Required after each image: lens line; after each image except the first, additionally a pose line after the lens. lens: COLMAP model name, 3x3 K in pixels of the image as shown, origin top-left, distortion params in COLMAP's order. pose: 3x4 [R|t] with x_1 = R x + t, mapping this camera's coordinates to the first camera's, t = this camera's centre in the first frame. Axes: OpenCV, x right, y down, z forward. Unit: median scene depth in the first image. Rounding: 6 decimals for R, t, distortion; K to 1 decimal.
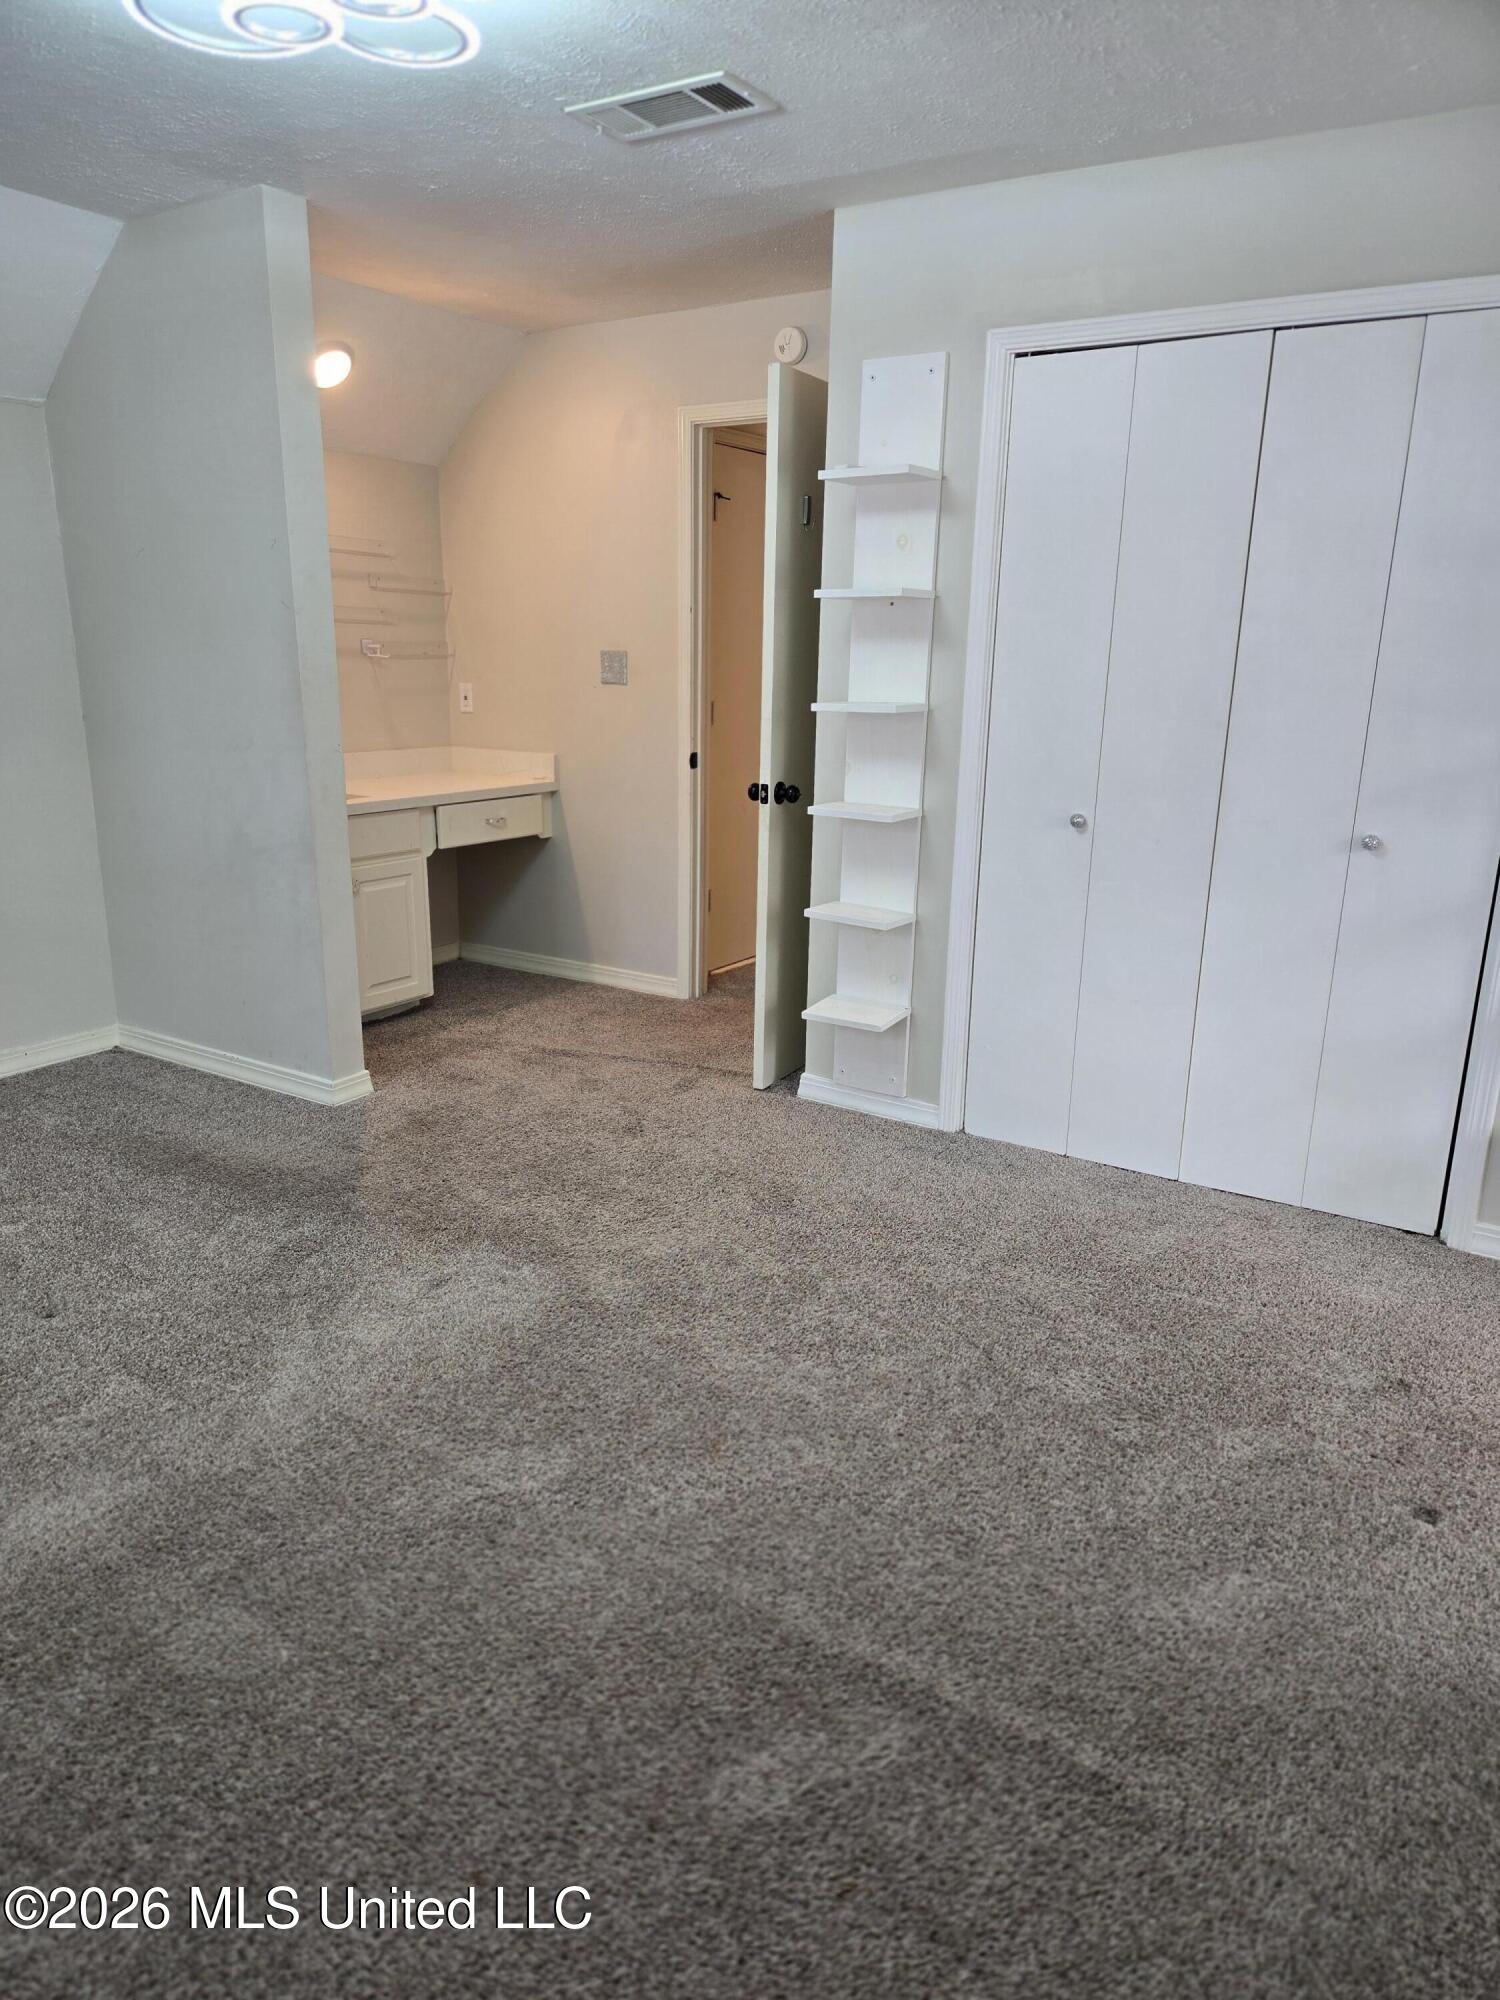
lens RADIAL K [[1325.7, 0, 741.9], [0, 1325.7, 1009.0], [0, 0, 1]] dist [0.080562, -0.073935]
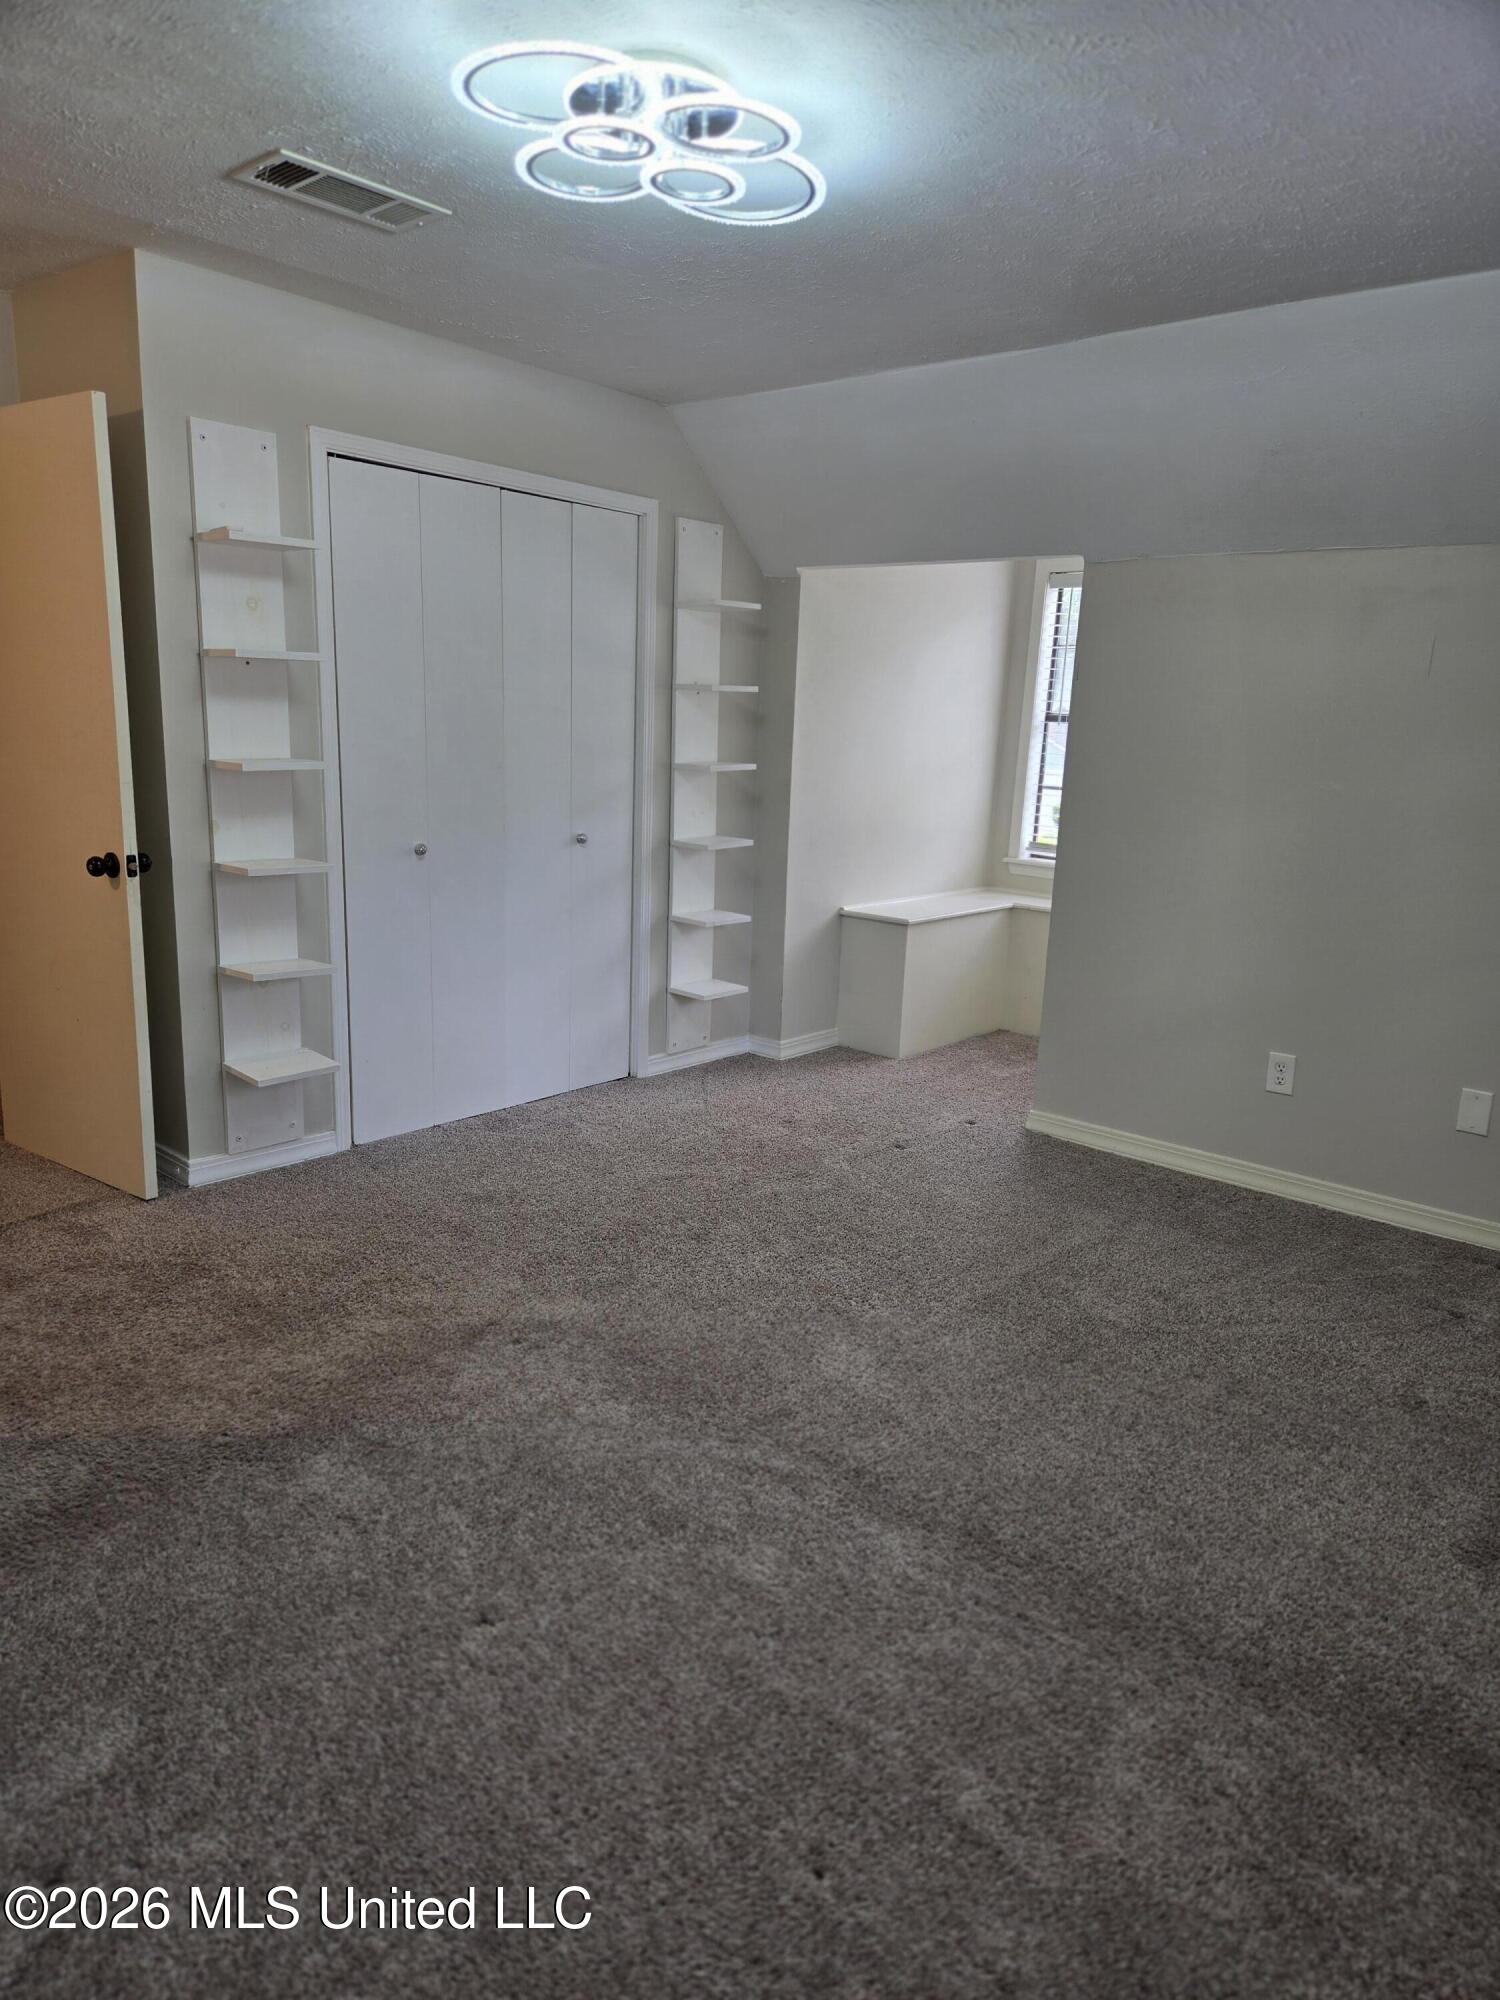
lens RADIAL K [[1325.7, 0, 741.9], [0, 1325.7, 1009.0], [0, 0, 1]] dist [0.080562, -0.073935]
pose [[0.153517, -0.230719, 0.960834, -0.893073], [0.226519, 0.954684, 0.193050, -0.169263], [-0.961832, 0.188011, 0.198823, 0.499659]]
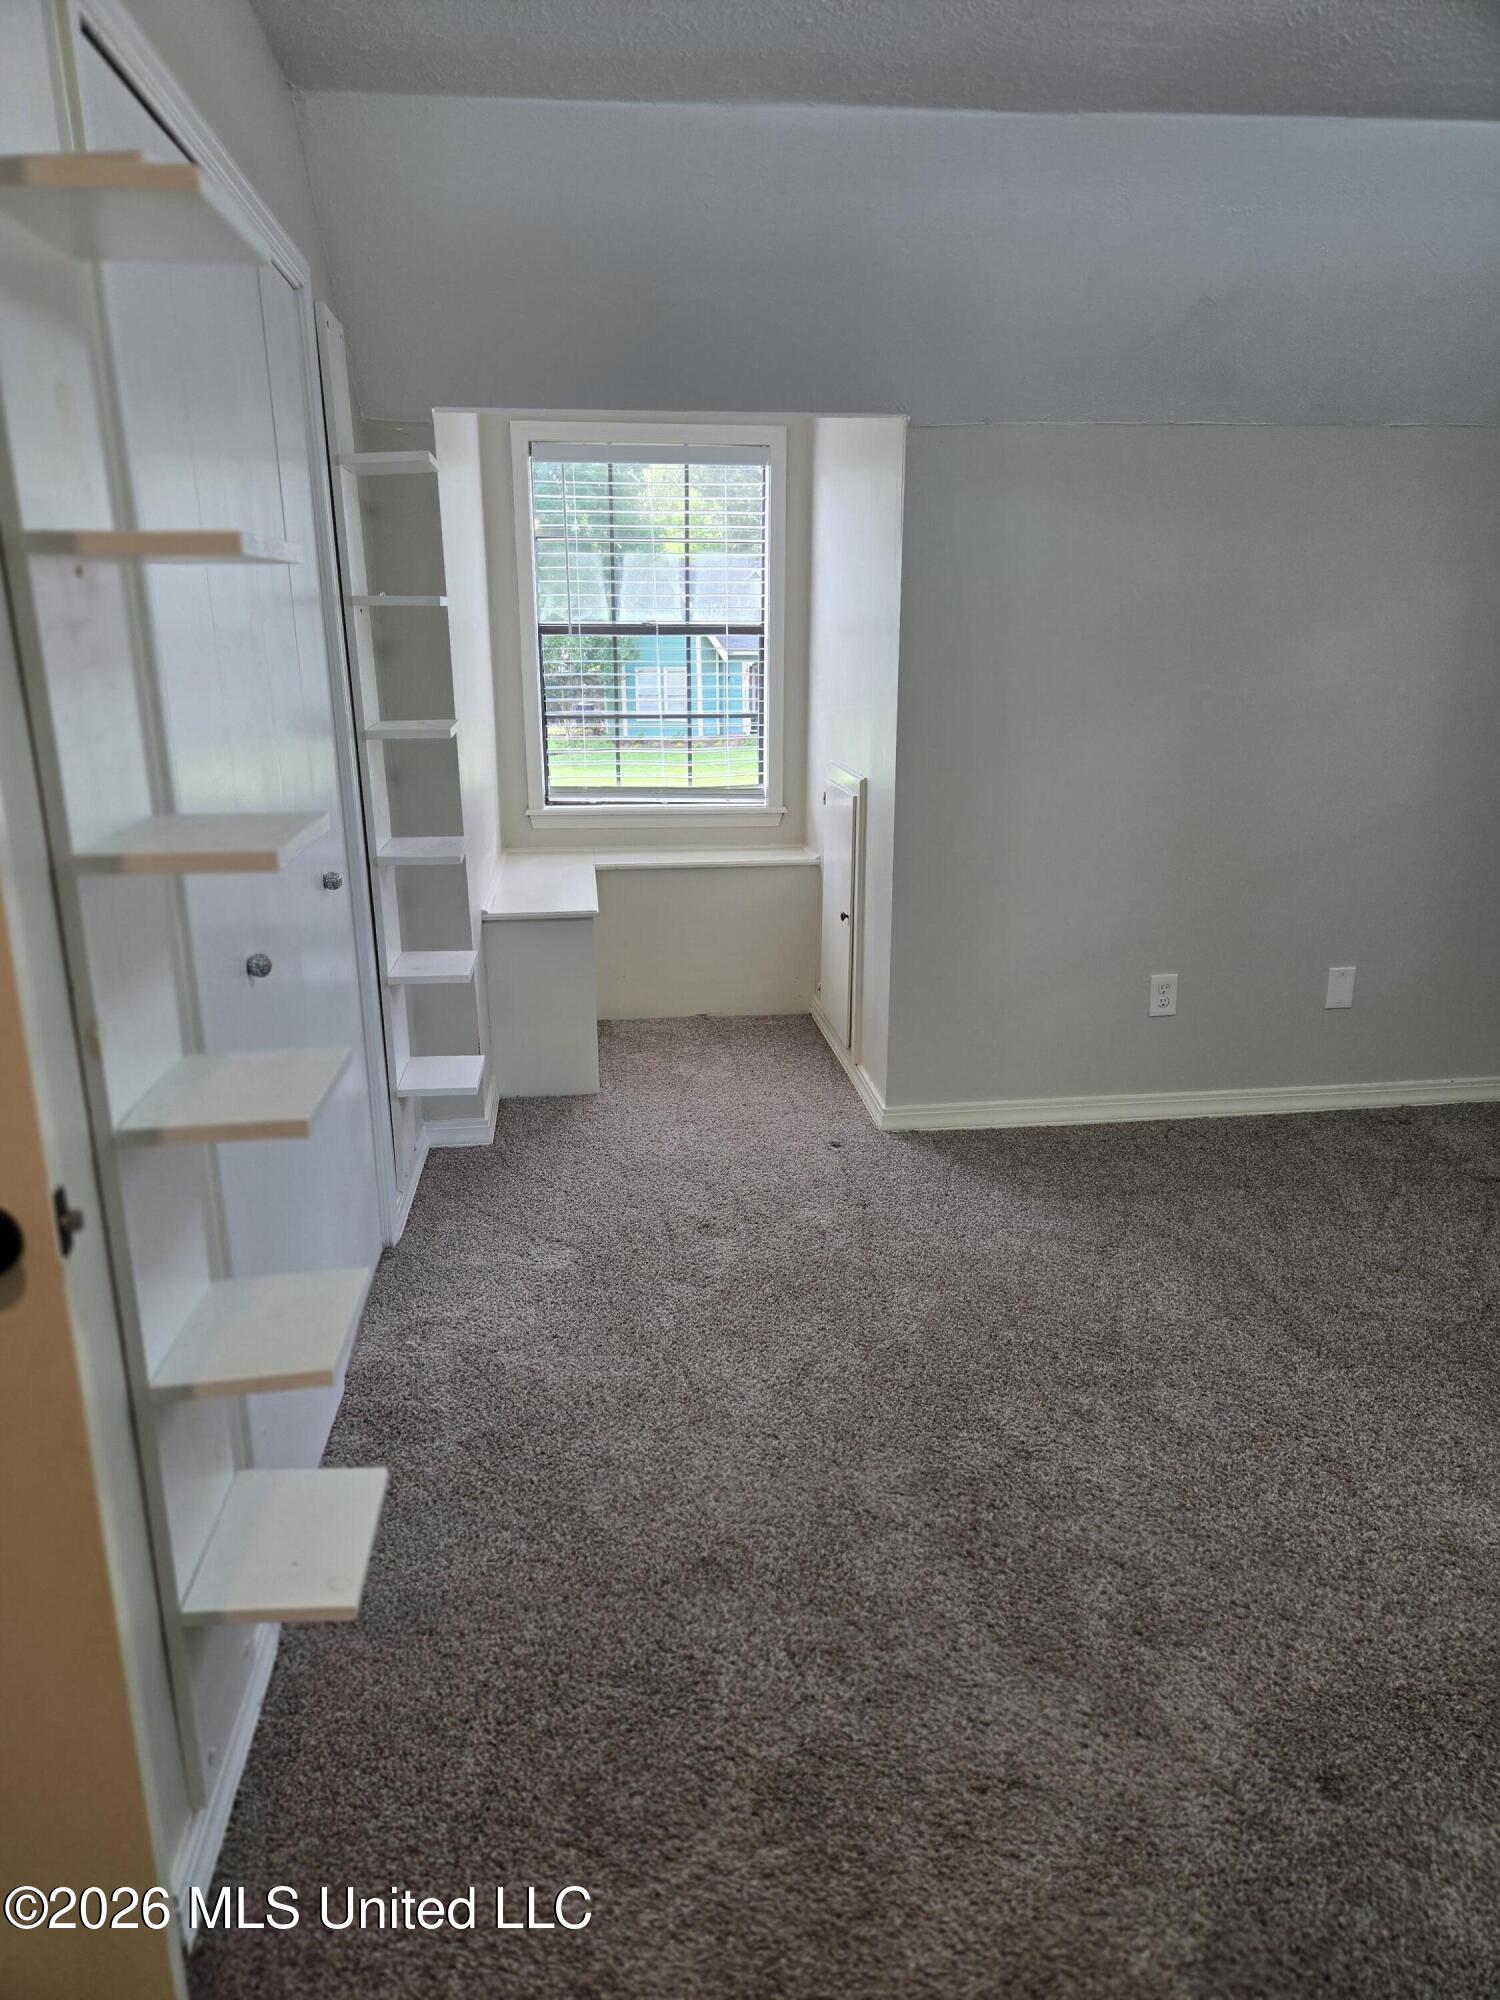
lens RADIAL K [[1325.7, 0, 741.9], [0, 1325.7, 1009.0], [0, 0, 1]] dist [0.080562, -0.073935]
pose [[-0.627310, -0.226311, 0.745161, -0.313762], [0.201492, 0.877097, 0.436006, -0.330250], [-0.752252, 0.423655, -0.504612, 1.127082]]
